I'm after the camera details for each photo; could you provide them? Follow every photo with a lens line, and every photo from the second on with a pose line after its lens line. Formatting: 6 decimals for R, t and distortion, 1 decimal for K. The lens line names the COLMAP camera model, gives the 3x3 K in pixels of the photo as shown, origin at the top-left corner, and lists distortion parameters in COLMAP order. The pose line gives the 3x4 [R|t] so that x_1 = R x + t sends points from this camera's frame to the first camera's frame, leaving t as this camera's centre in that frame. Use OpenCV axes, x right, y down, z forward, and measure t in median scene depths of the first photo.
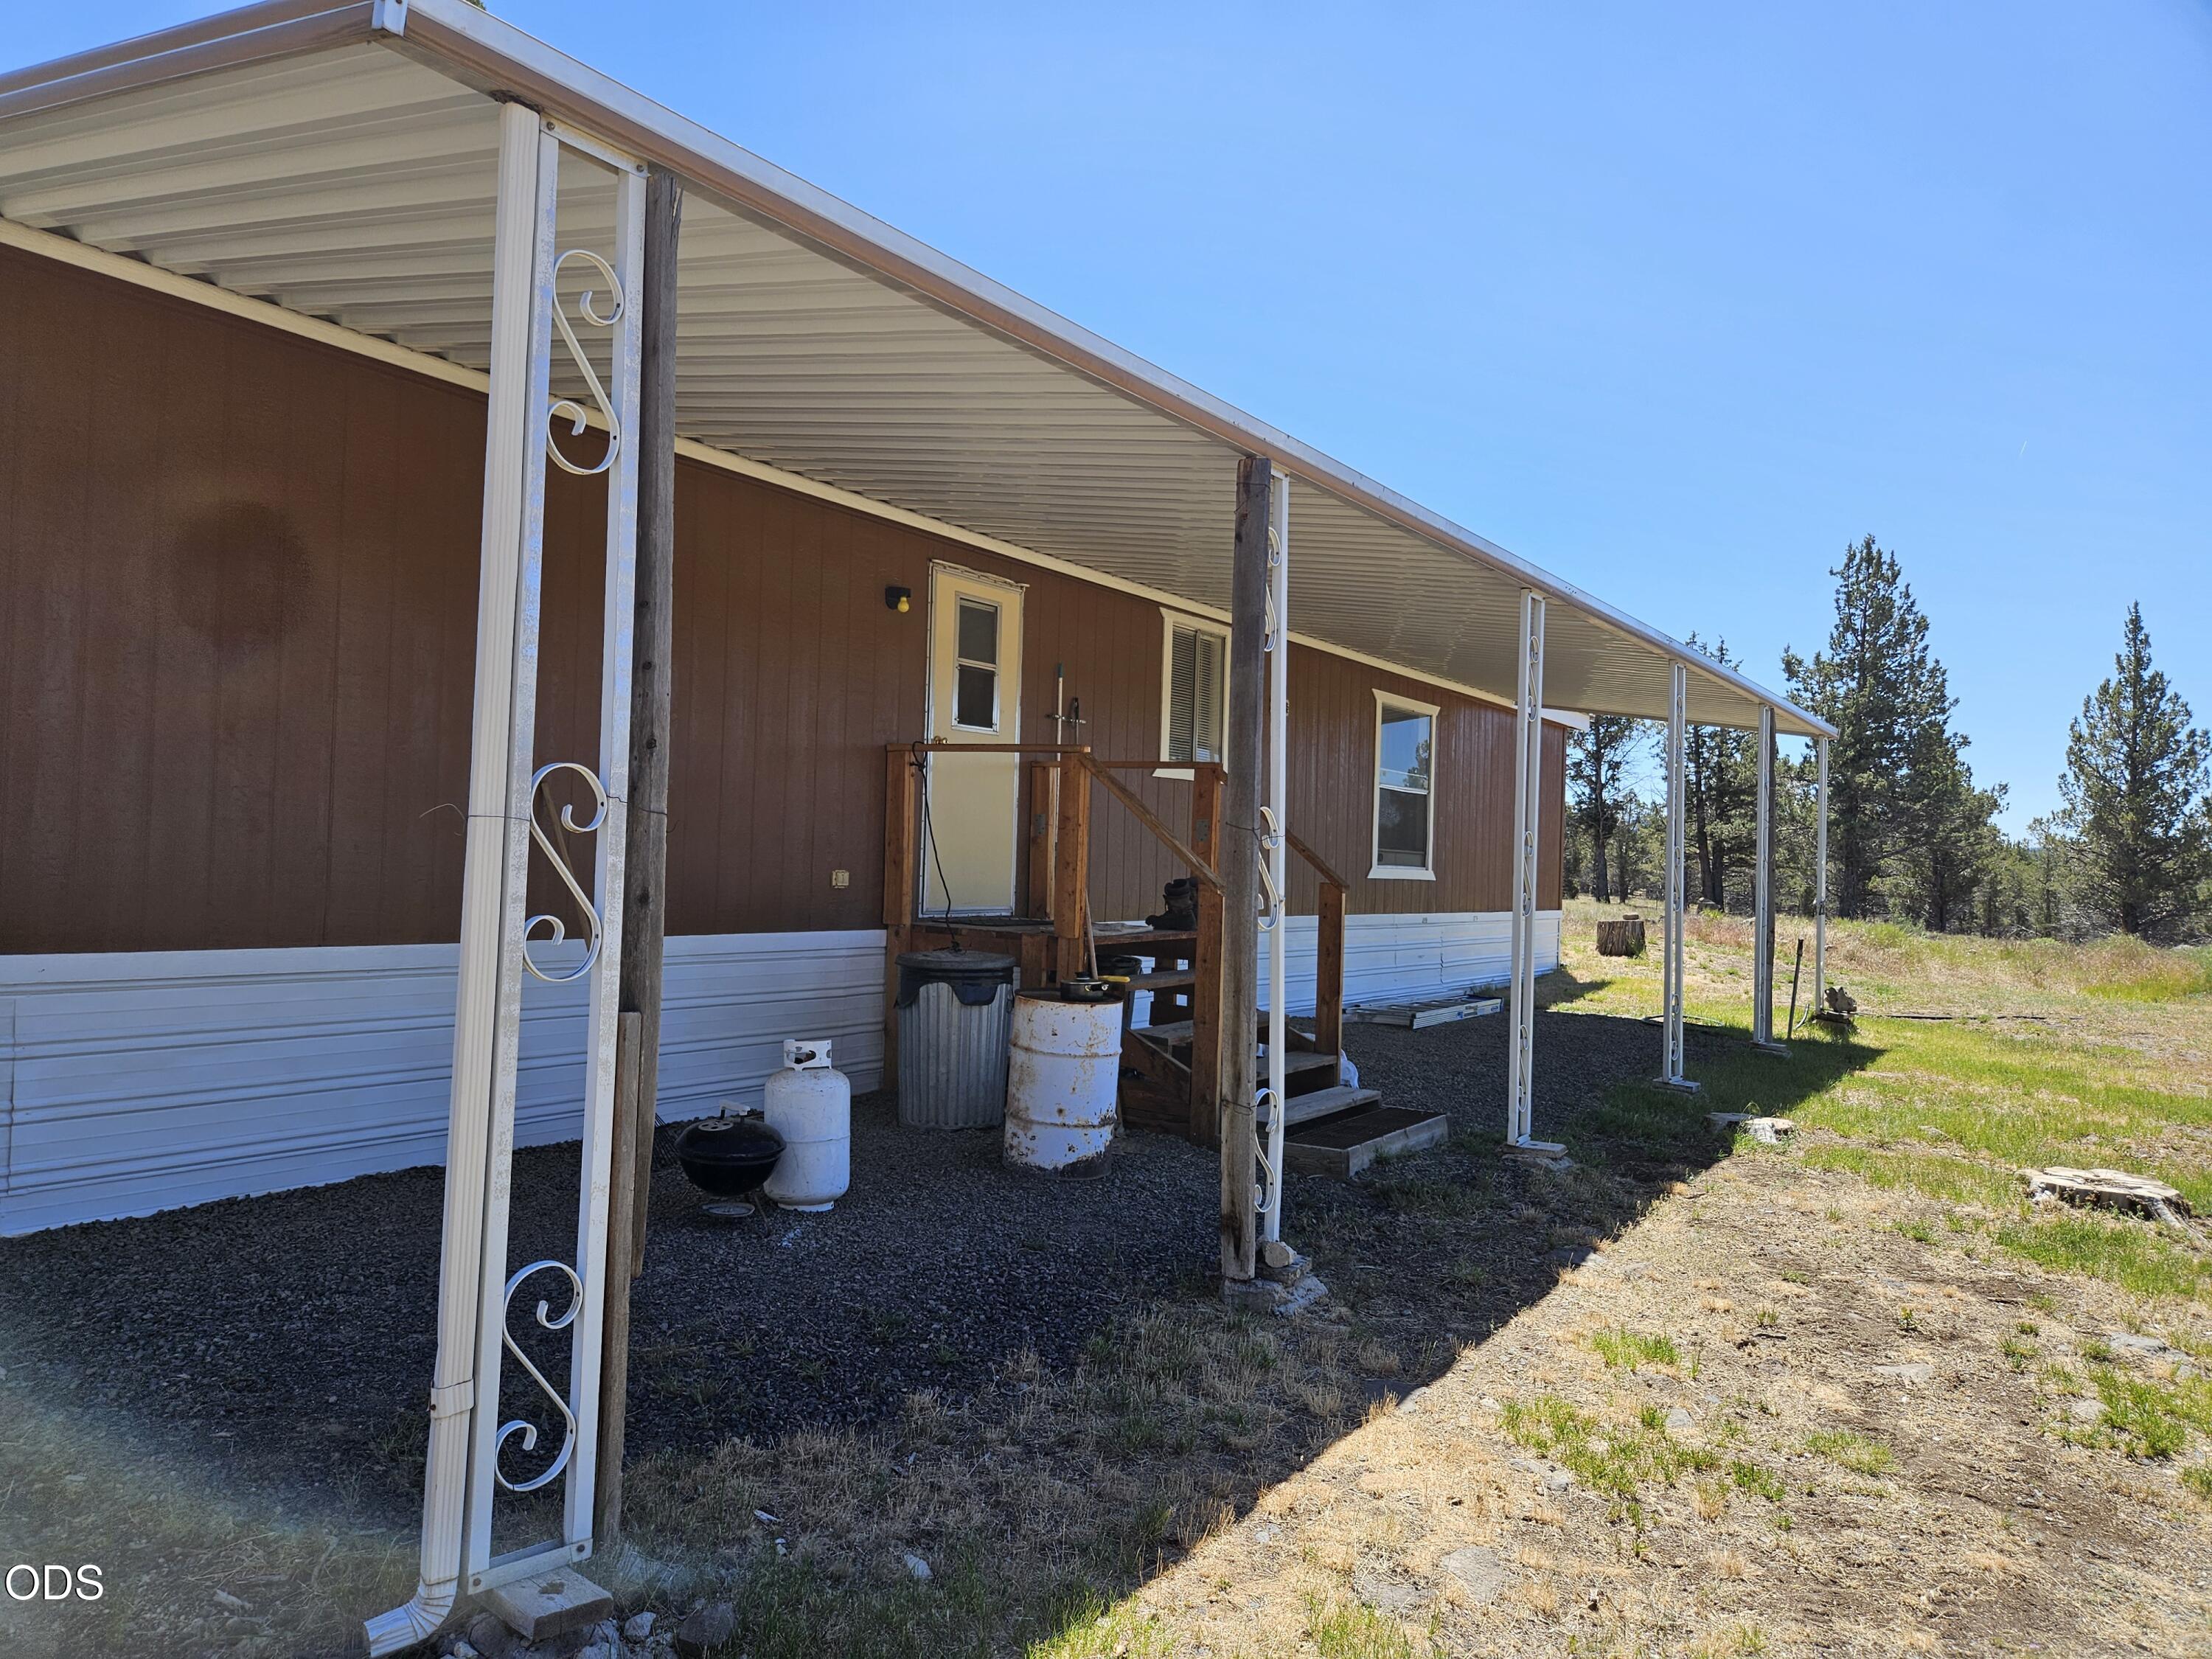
lens RADIAL K [[1478.2, 0, 1105.5], [0, 1478.2, 824.5], [0, 0, 1]] dist [0.027052, -0.005313]
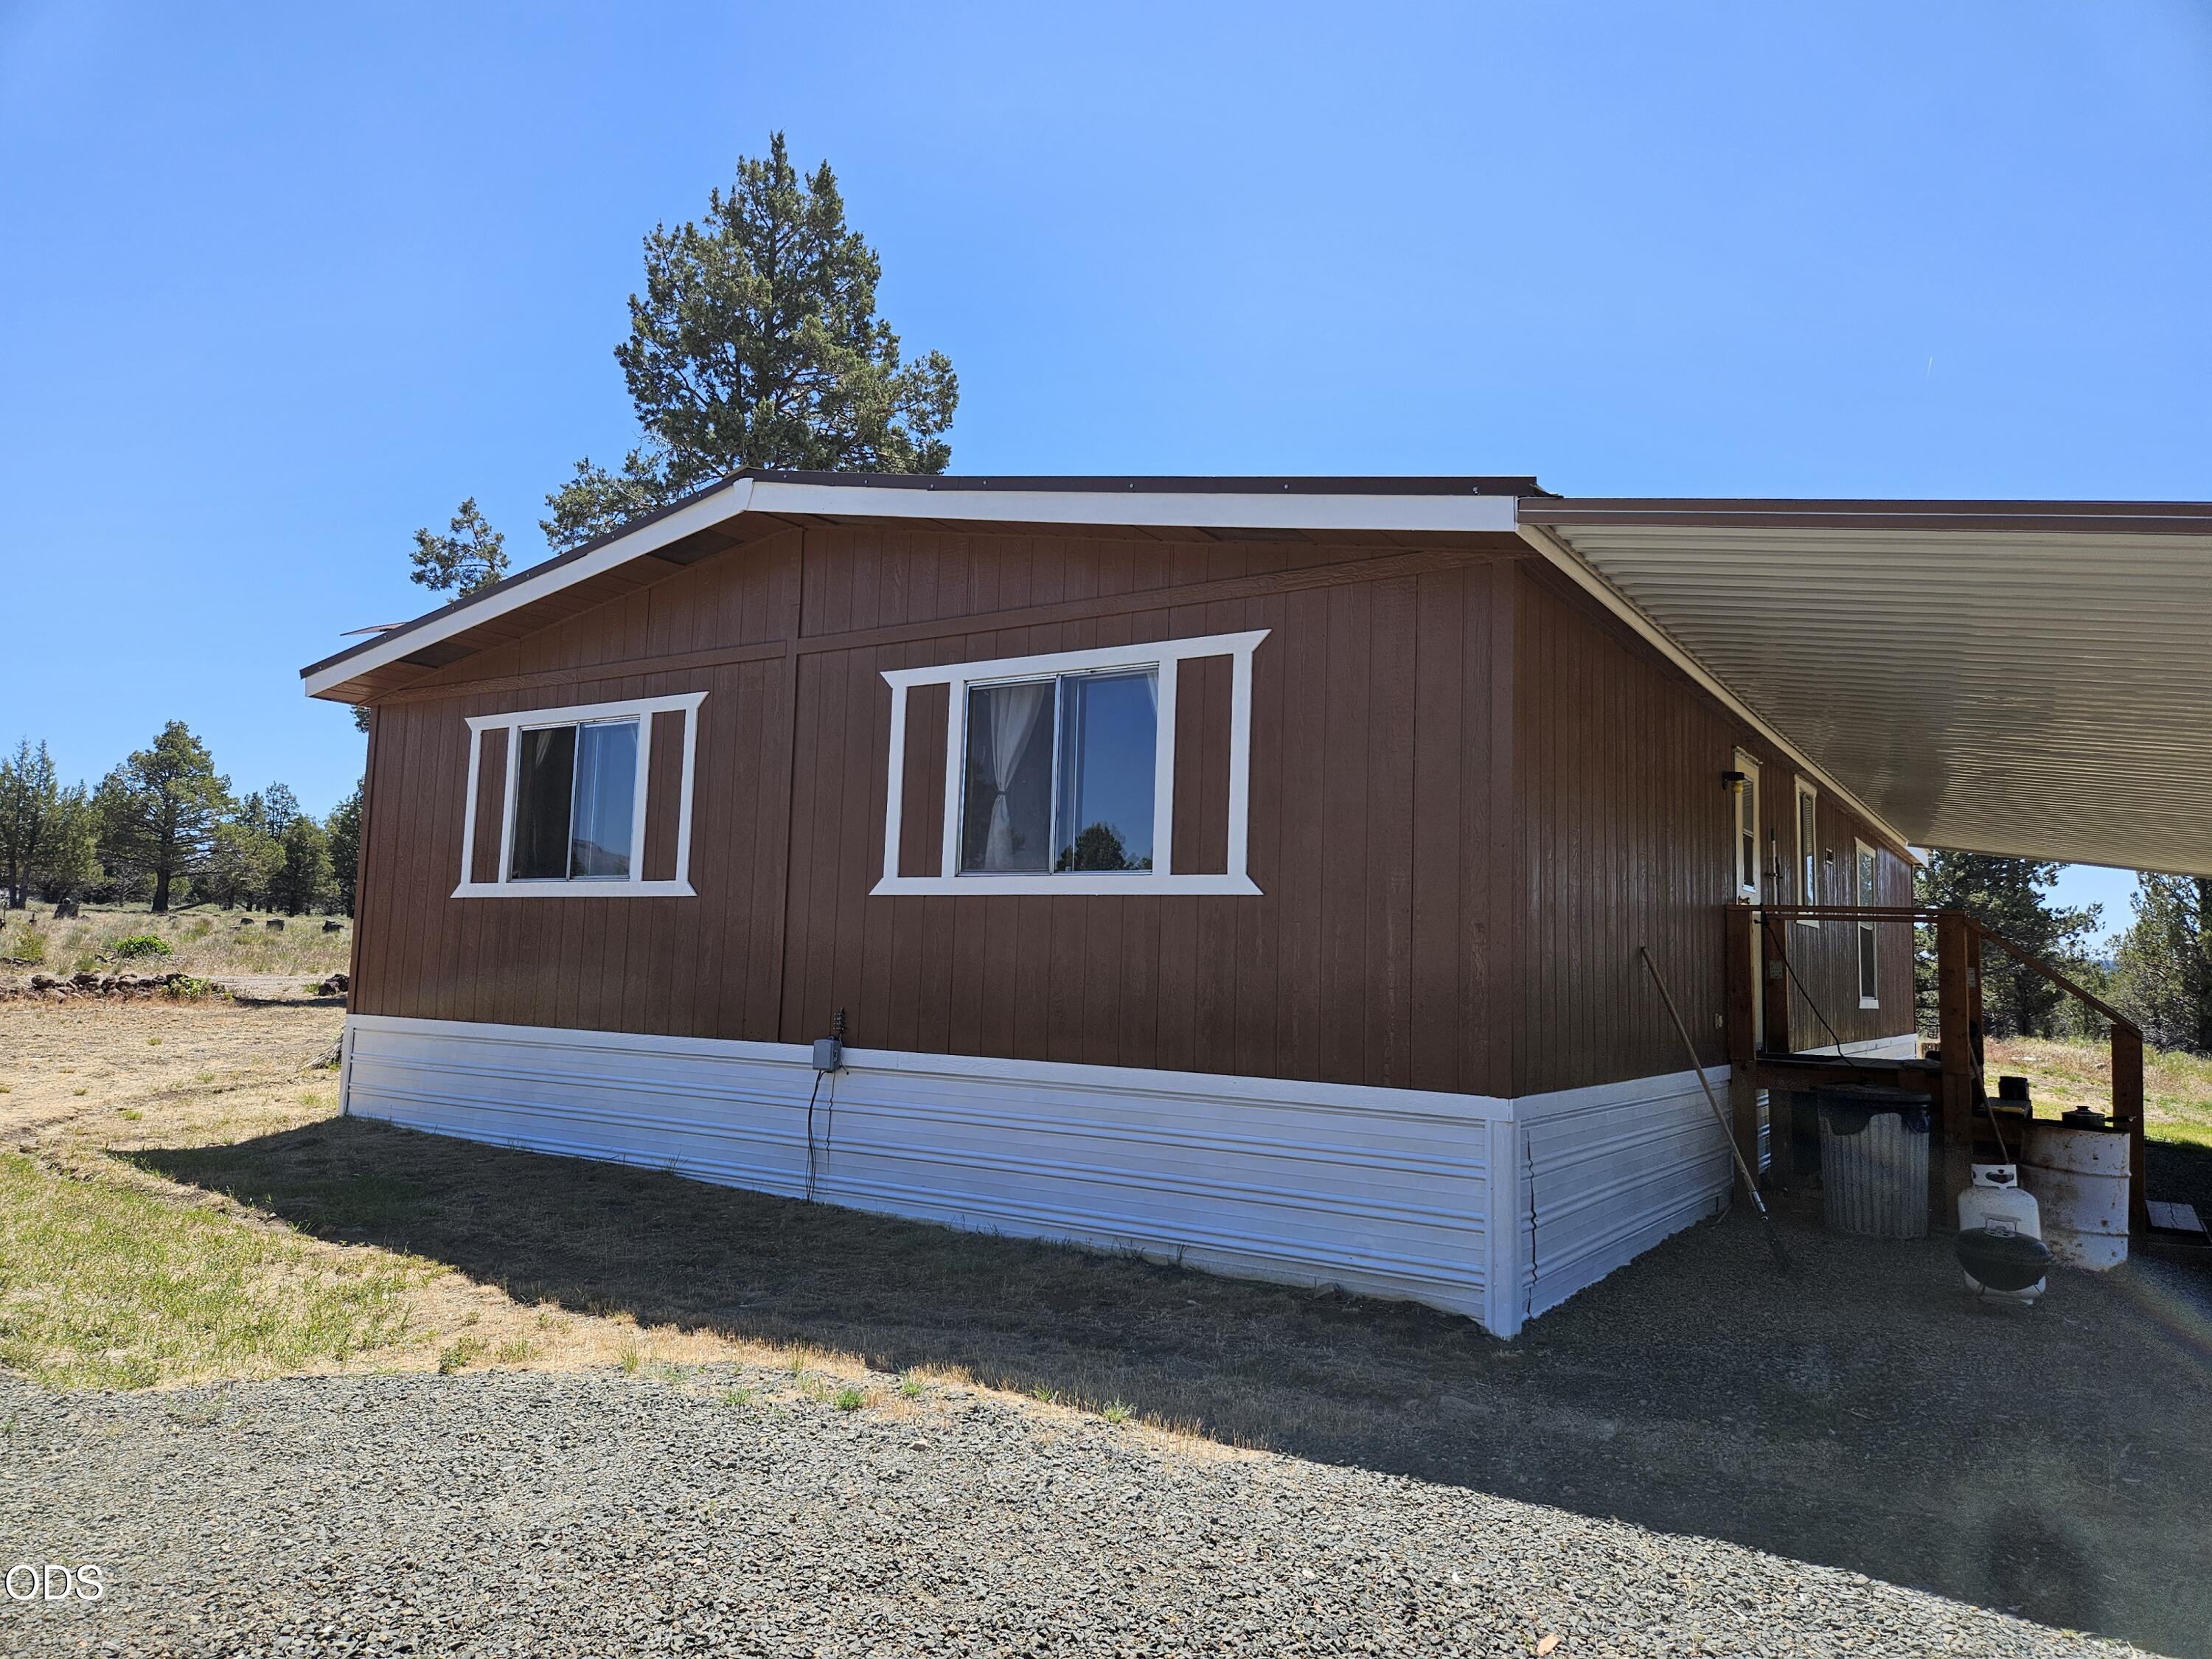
lens RADIAL K [[1478.2, 0, 1106.7], [0, 1478.2, 831.5], [0, 0, 1]] dist [0.027052, -0.005313]
pose [[0.999764, 0.002190, 0.021619, -0.670141], [-0.000714, 0.997681, -0.068064, -0.031931], [-0.021718, 0.068033, 0.997447, -0.171695]]
